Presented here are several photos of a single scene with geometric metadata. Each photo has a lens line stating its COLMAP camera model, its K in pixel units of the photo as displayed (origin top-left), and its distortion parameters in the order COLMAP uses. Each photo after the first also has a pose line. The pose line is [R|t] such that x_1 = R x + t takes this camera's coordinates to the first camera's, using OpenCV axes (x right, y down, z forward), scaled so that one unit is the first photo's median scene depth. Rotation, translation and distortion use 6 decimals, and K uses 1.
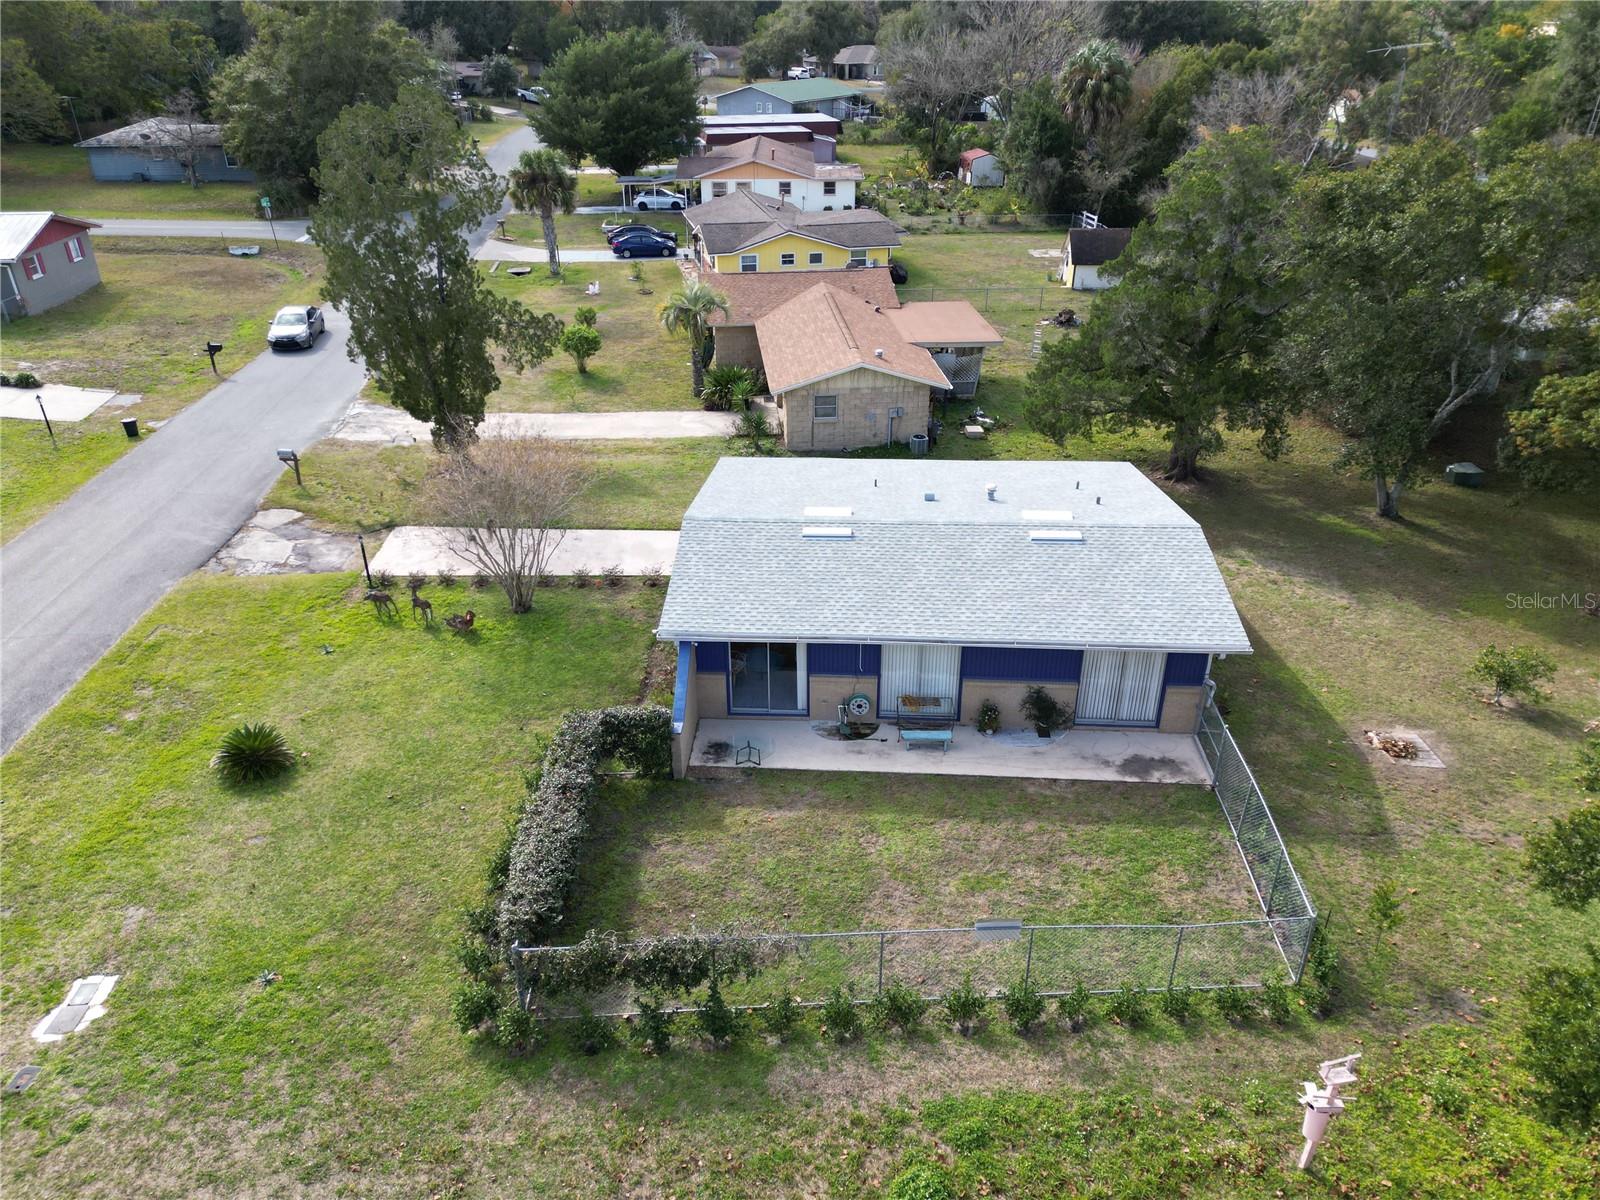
lens RADIAL K [[1115.8, 0, 796.2], [0, 1115.8, 599.2], [0, 0, 1]] dist [0.087822, -0.086169]
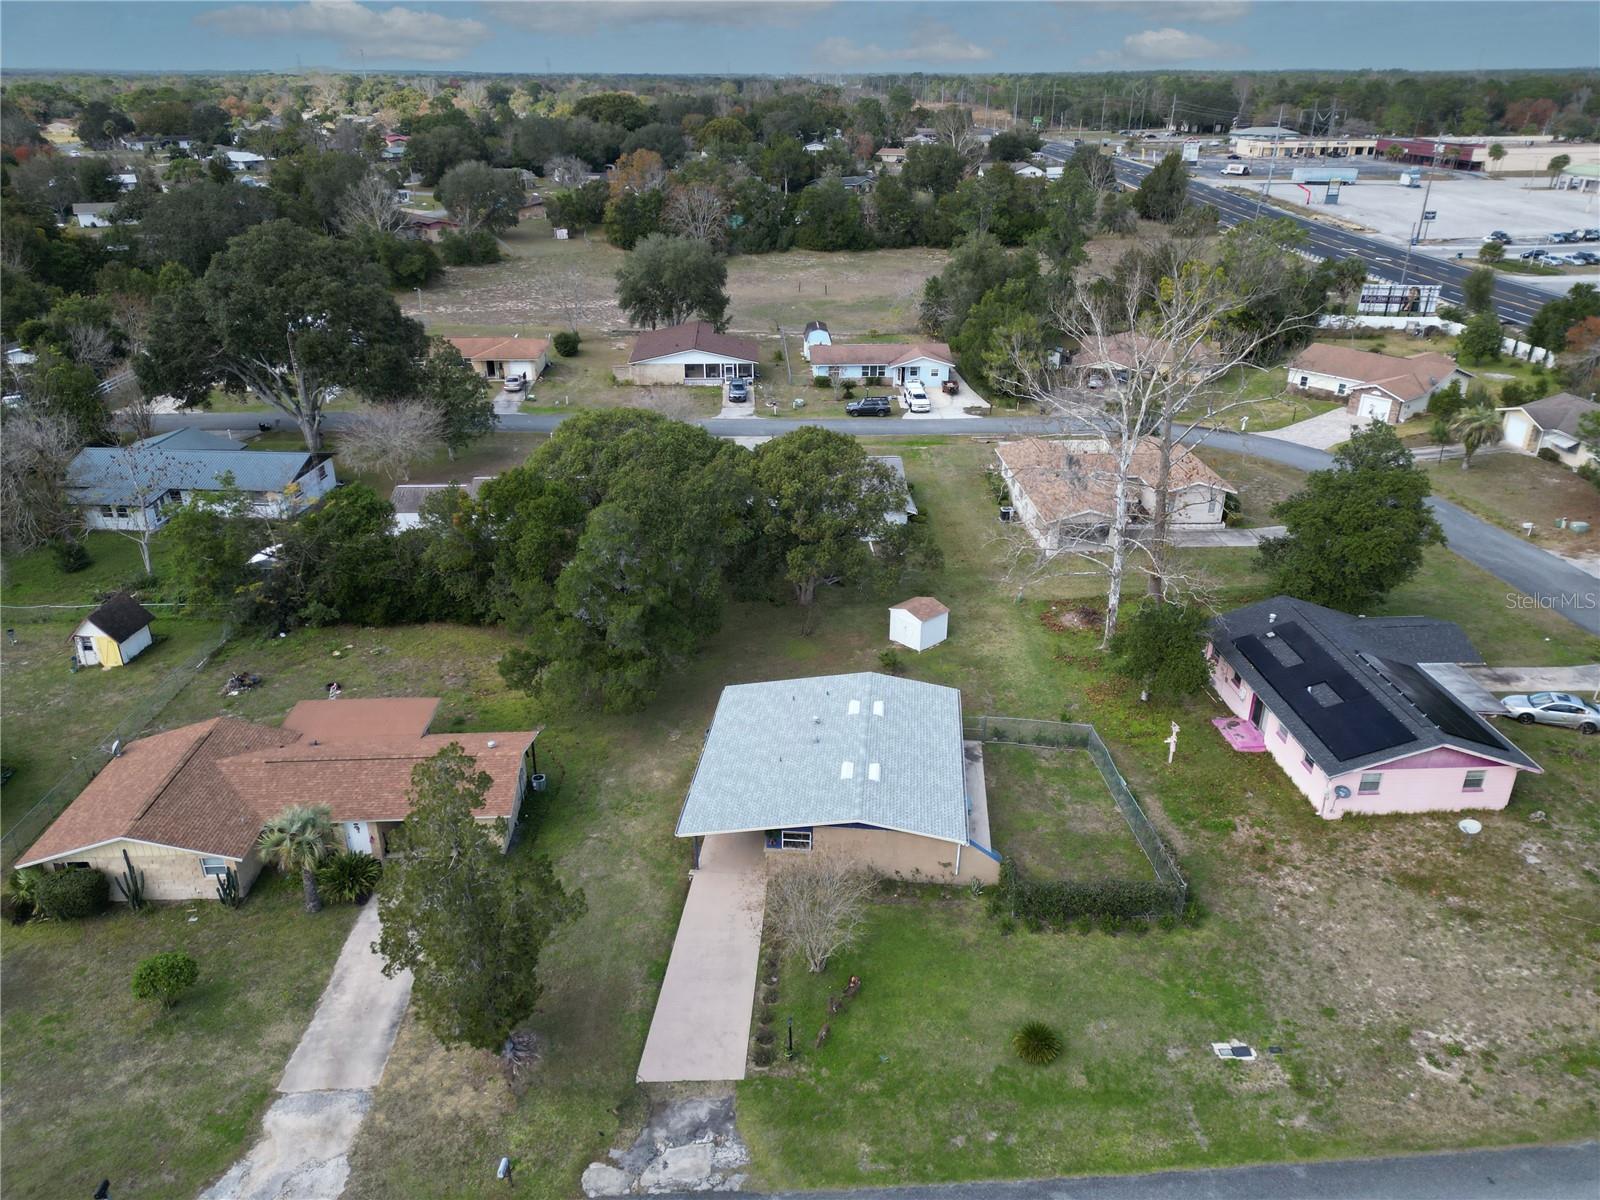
lens RADIAL K [[1115.8, 0, 796.2], [0, 1115.8, 599.2], [0, 0, 1]] dist [0.087822, -0.086169]
pose [[0.046273, -0.416448, 0.907981, -1.589280], [0.469709, 0.811272, 0.348154, -1.033882], [-0.881608, 0.410377, 0.233150, 0.615488]]
